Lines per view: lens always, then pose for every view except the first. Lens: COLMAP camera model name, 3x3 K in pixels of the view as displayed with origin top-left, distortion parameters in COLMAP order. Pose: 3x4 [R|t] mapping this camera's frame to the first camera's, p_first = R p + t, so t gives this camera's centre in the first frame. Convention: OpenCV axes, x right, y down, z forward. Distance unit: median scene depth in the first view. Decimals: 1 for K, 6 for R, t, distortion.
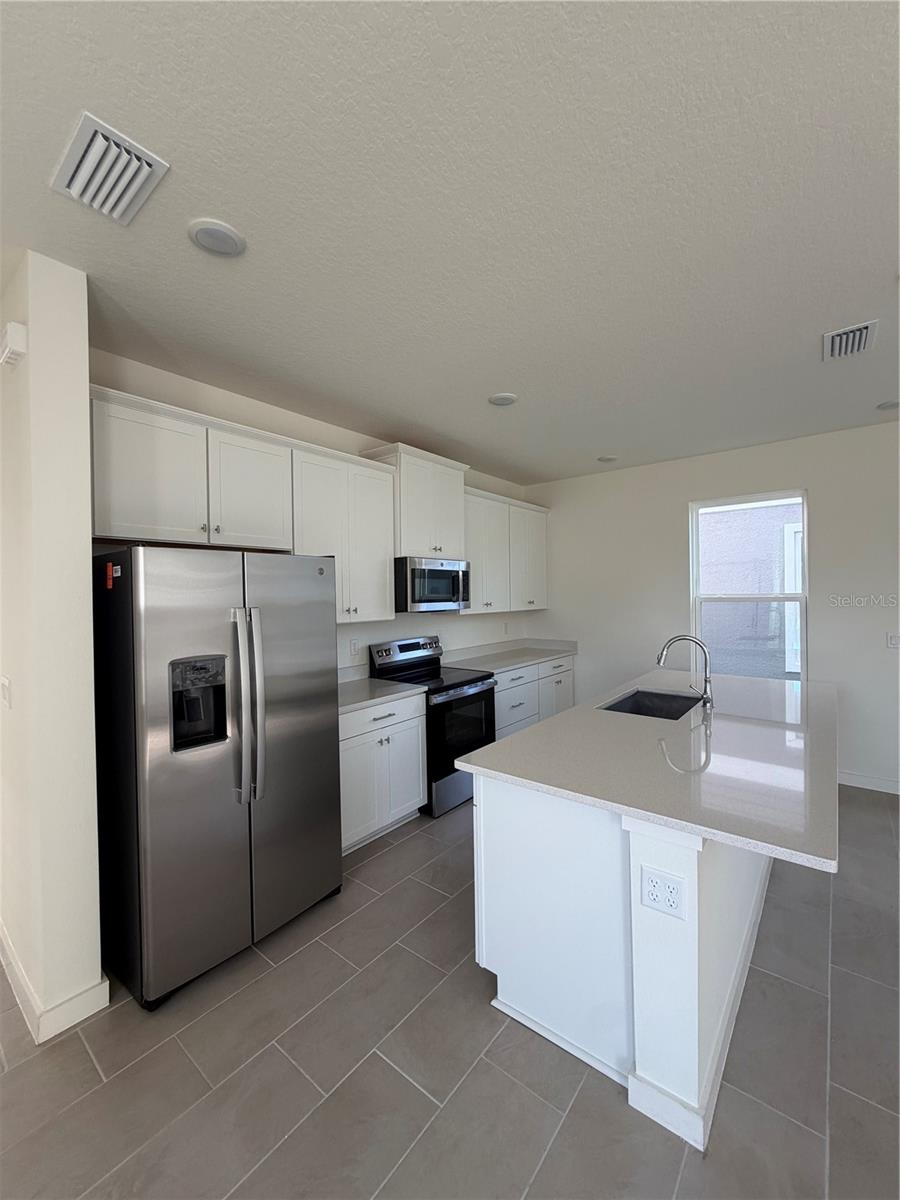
lens RADIAL K [[481.5, 0, 448.9], [0, 481.5, 598.0], [0, 0, 1]] dist [-0.001410, 0.001793]
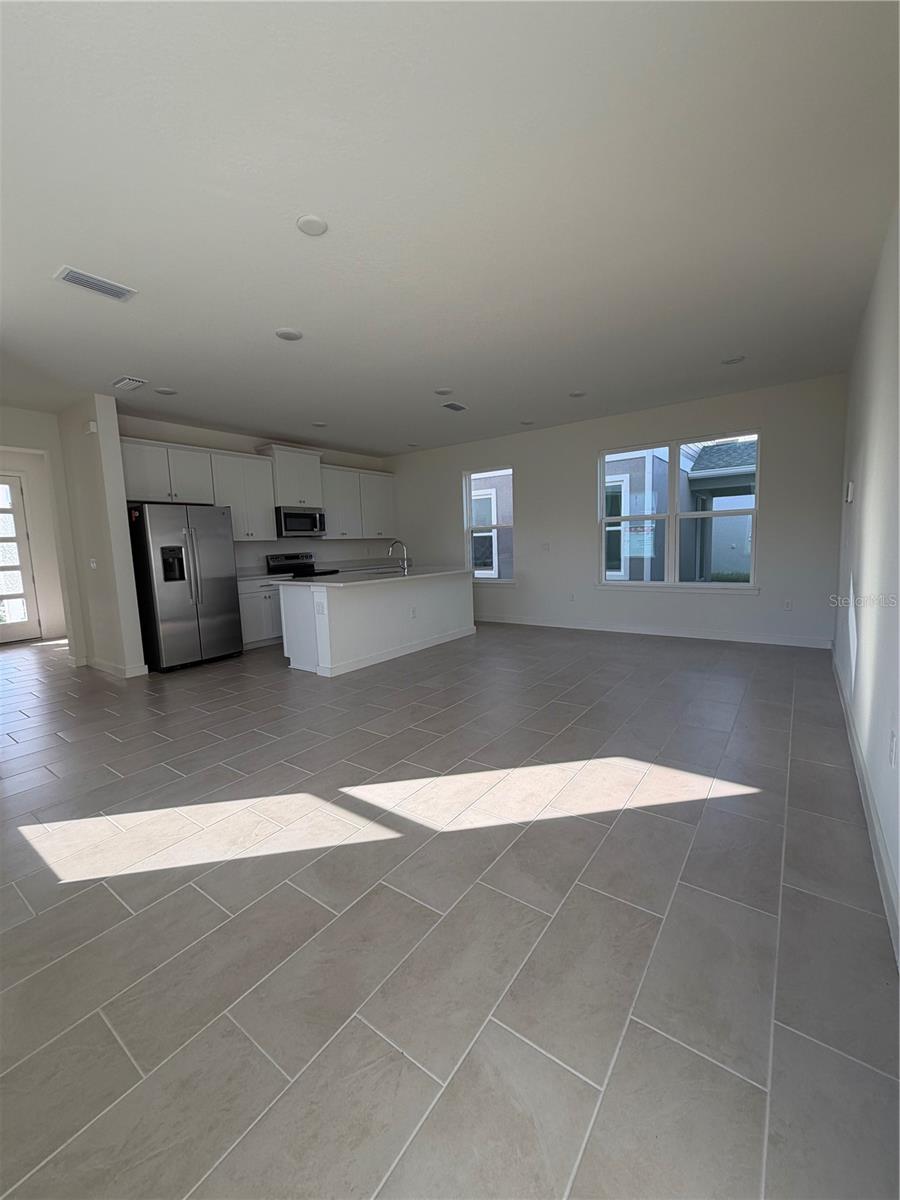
lens RADIAL K [[481.5, 0, 450.0], [0, 481.5, 598.8], [0, 0, 1]] dist [-0.001410, 0.001793]
pose [[0.998603, -0.025012, 0.046546, 0.509894], [0.019959, 0.994164, 0.106021, 0.093713], [-0.048927, -0.104944, 0.993274, -1.006503]]
